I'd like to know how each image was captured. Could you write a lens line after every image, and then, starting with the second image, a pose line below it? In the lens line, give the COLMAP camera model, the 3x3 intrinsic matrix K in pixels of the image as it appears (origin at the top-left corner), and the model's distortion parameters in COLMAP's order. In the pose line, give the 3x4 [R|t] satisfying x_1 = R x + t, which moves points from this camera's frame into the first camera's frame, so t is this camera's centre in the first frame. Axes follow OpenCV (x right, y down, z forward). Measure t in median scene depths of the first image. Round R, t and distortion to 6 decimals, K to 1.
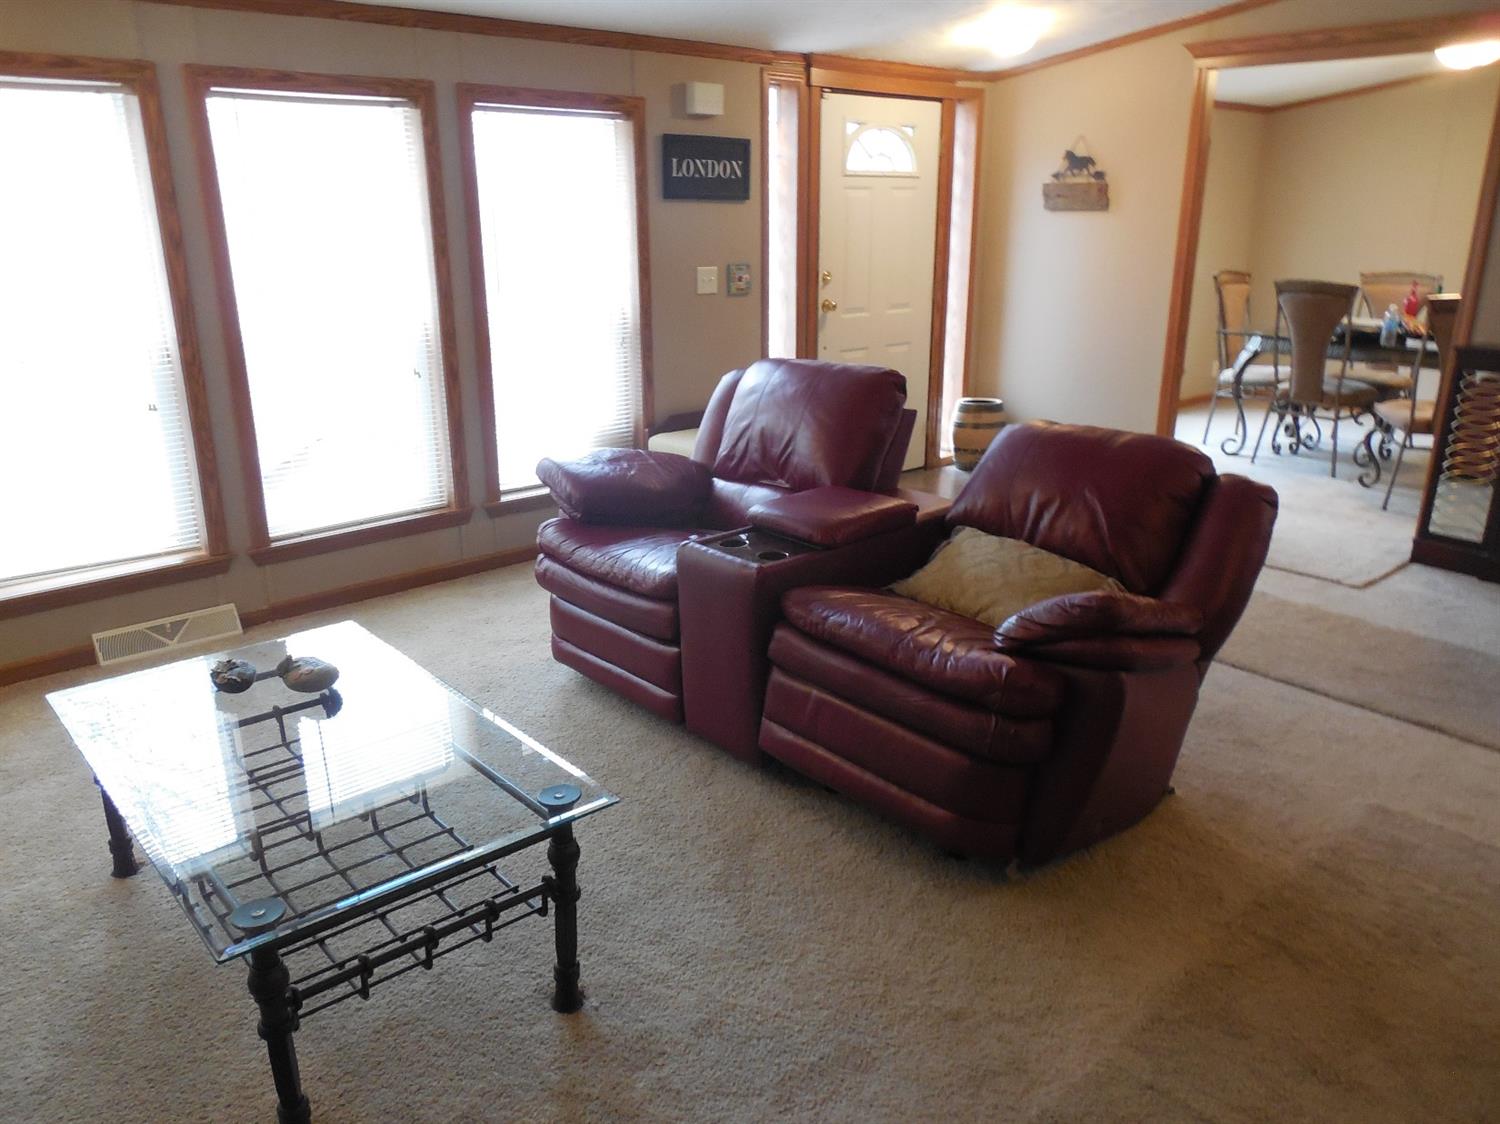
lens RADIAL K [[1121.3, 0, 750.0], [0, 1121.3, 562.0], [0, 0, 1]] dist [0.001603, -0.005287]
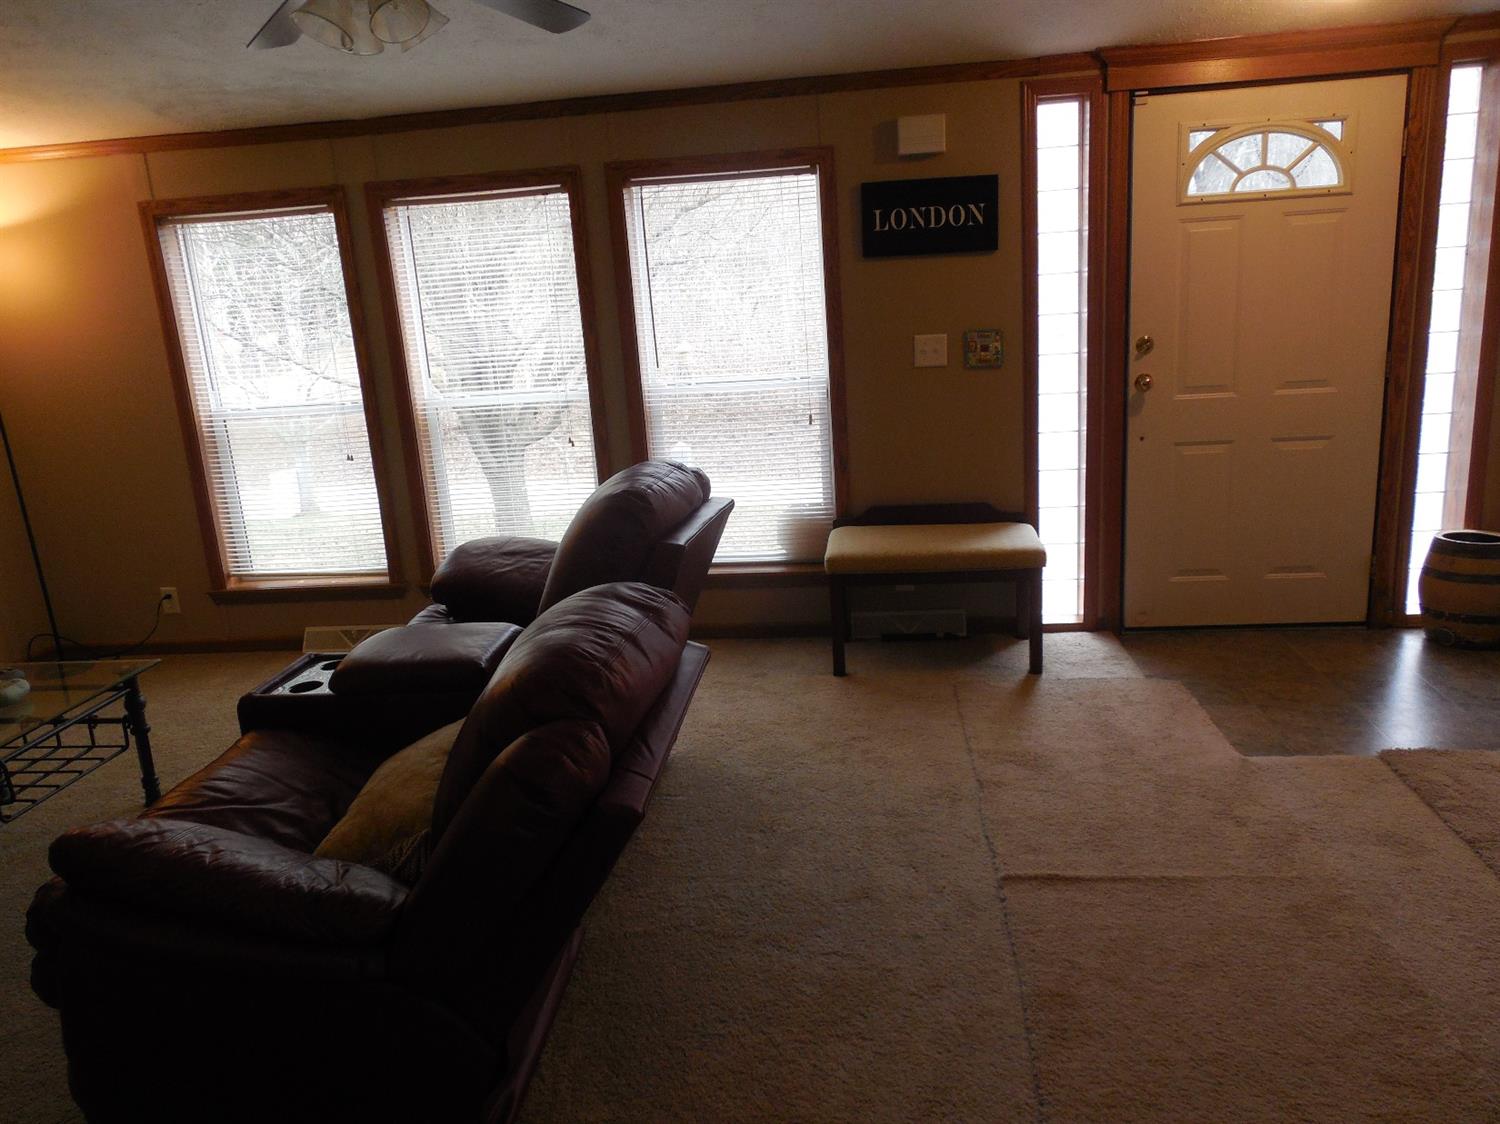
lens RADIAL K [[1085.4, 0, 750.0], [0, 1085.4, 562.0], [0, 0, 1]] dist [-0.020160, -0.001976]
pose [[0.658676, 0.153137, -0.736678, 0.485090], [-0.167958, 0.984290, 0.054435, -0.119903], [0.733441, 0.087876, 0.674049, 0.381105]]
